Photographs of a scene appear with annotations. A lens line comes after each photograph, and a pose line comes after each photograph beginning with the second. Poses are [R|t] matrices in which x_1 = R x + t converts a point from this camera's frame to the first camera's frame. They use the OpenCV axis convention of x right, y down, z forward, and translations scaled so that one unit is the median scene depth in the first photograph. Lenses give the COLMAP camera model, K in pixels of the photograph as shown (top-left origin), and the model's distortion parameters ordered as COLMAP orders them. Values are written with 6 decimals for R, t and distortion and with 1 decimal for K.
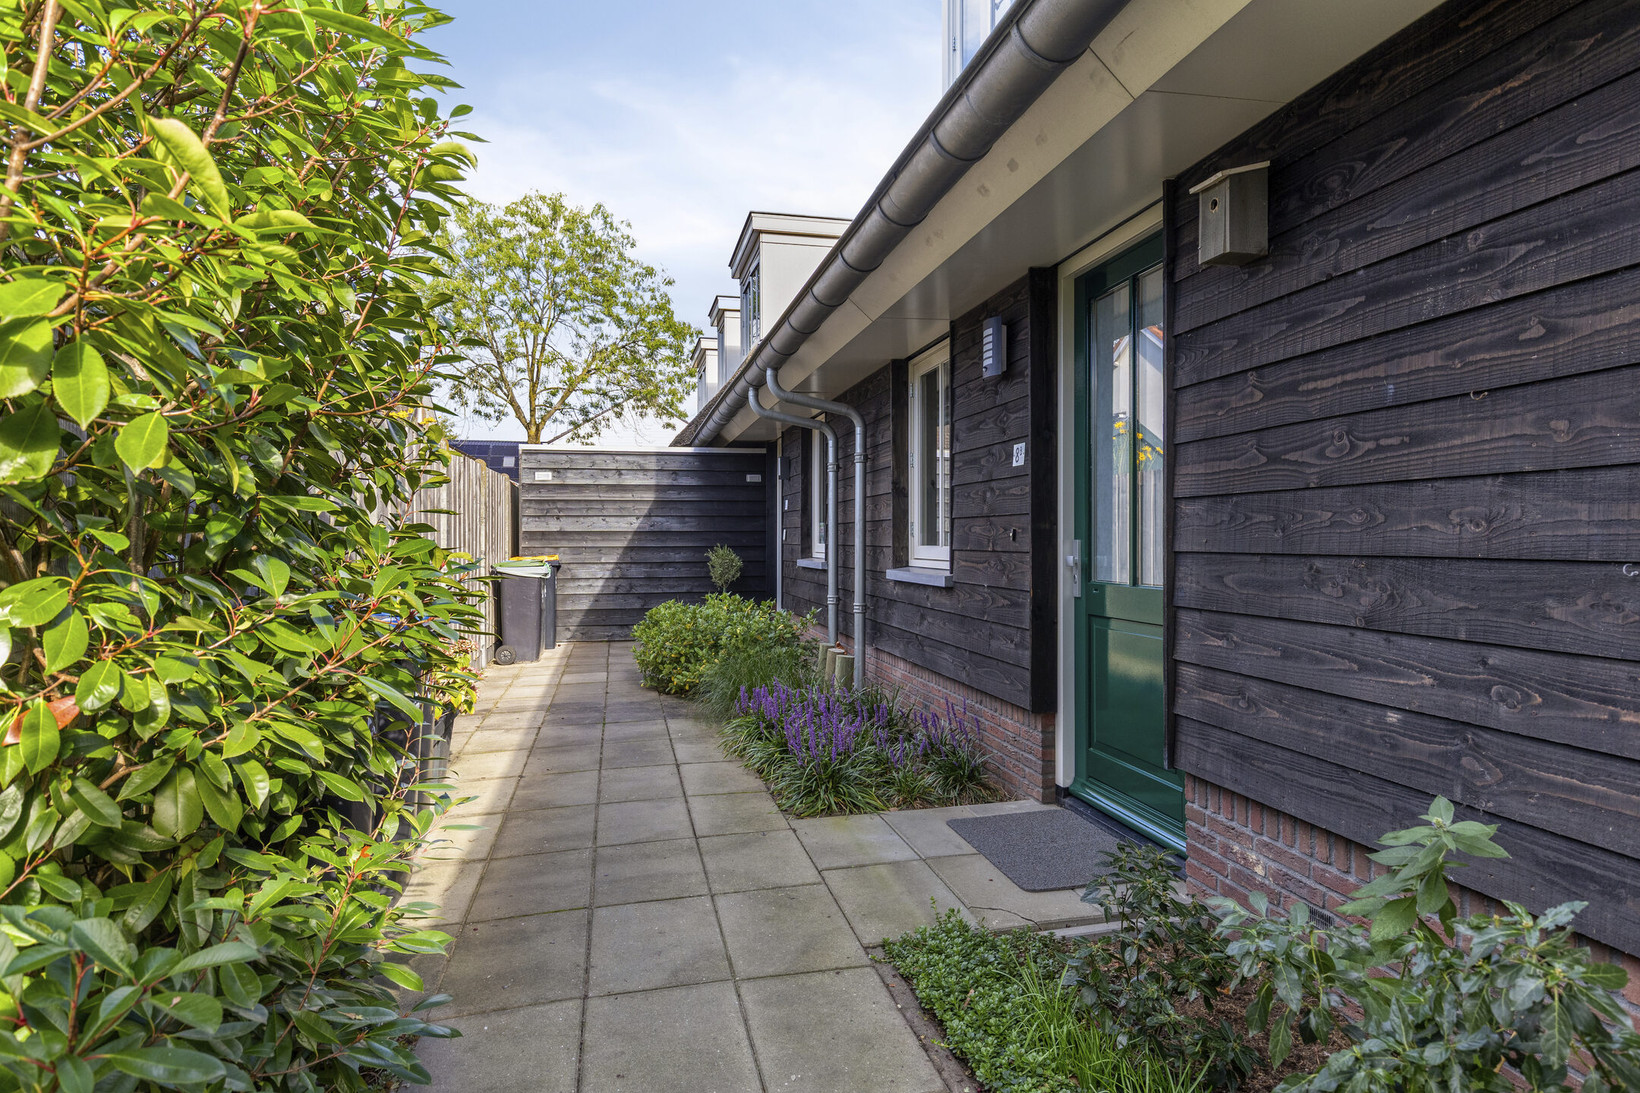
lens RADIAL K [[870.7, 0, 808.9], [0, 870.7, 550.6], [0, 0, 1]] dist [0.002171, -0.001985]
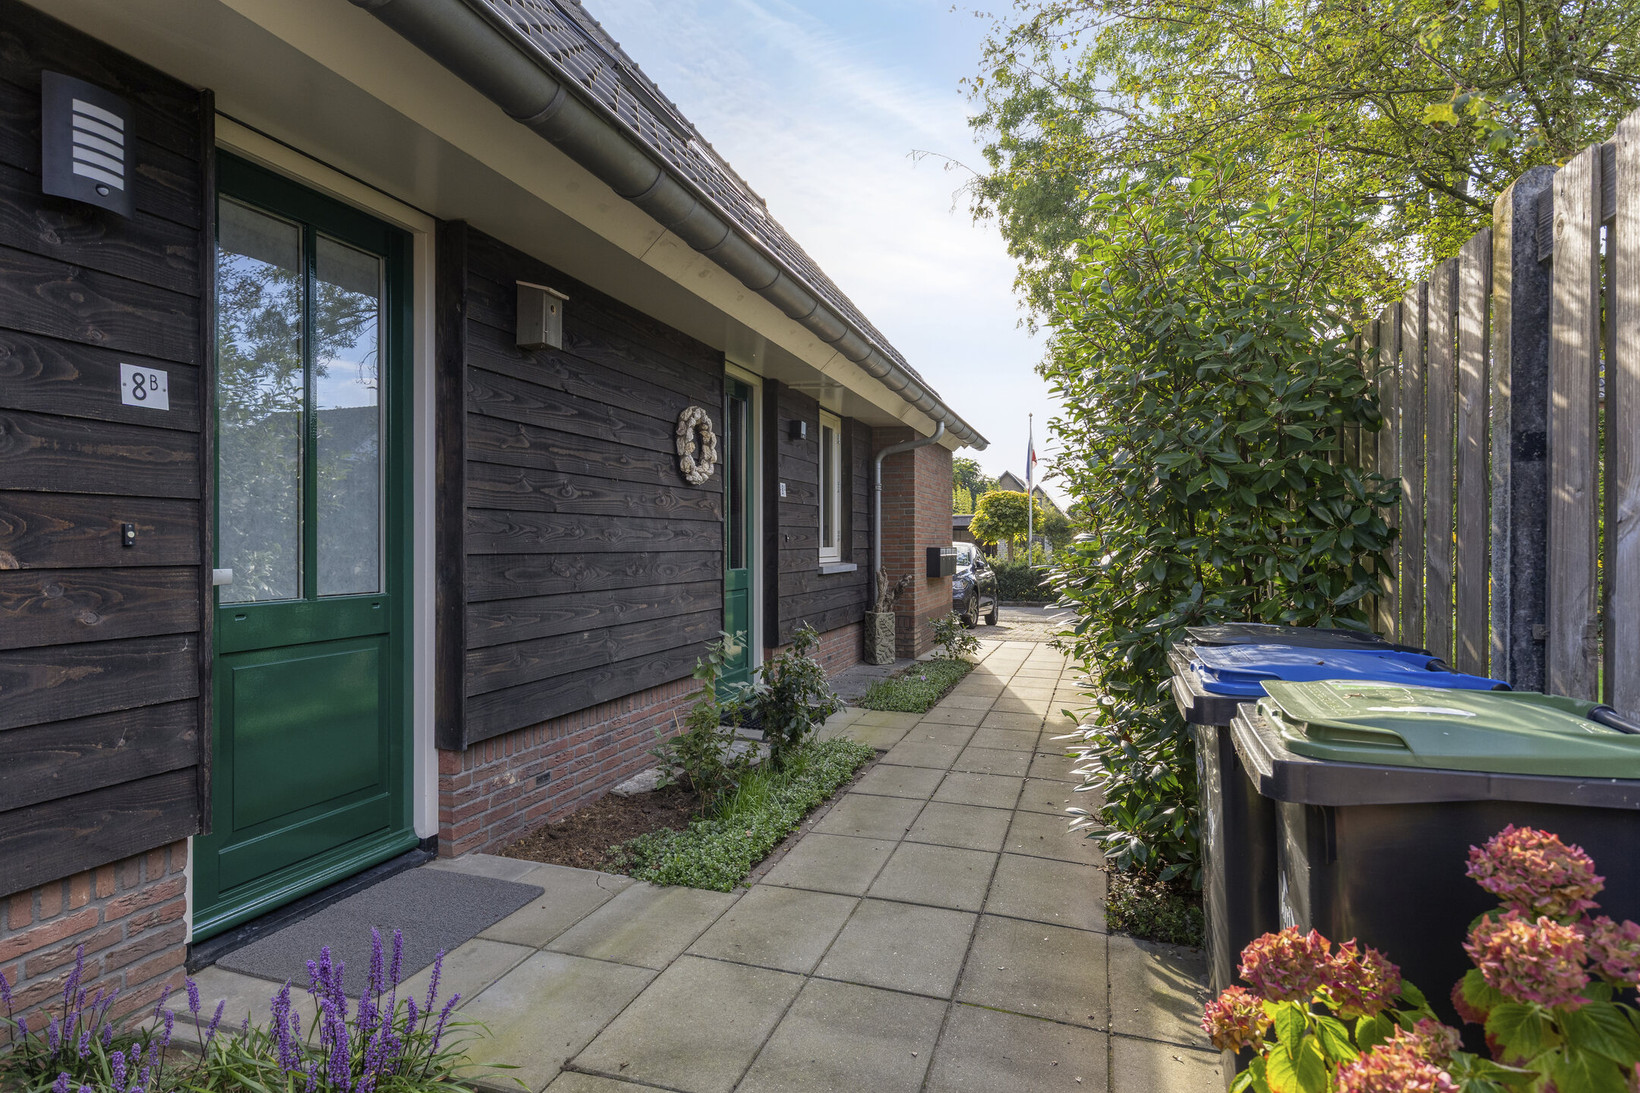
lens RADIAL K [[870.7, 0, 808.9], [0, 870.7, 550.6], [0, 0, 1]] dist [0.002171, -0.001985]
pose [[-0.854946, -0.004231, 0.518701, -0.620238], [0.007051, 0.999780, 0.019777, -0.026435], [-0.518670, 0.020566, -0.854727, 1.962938]]
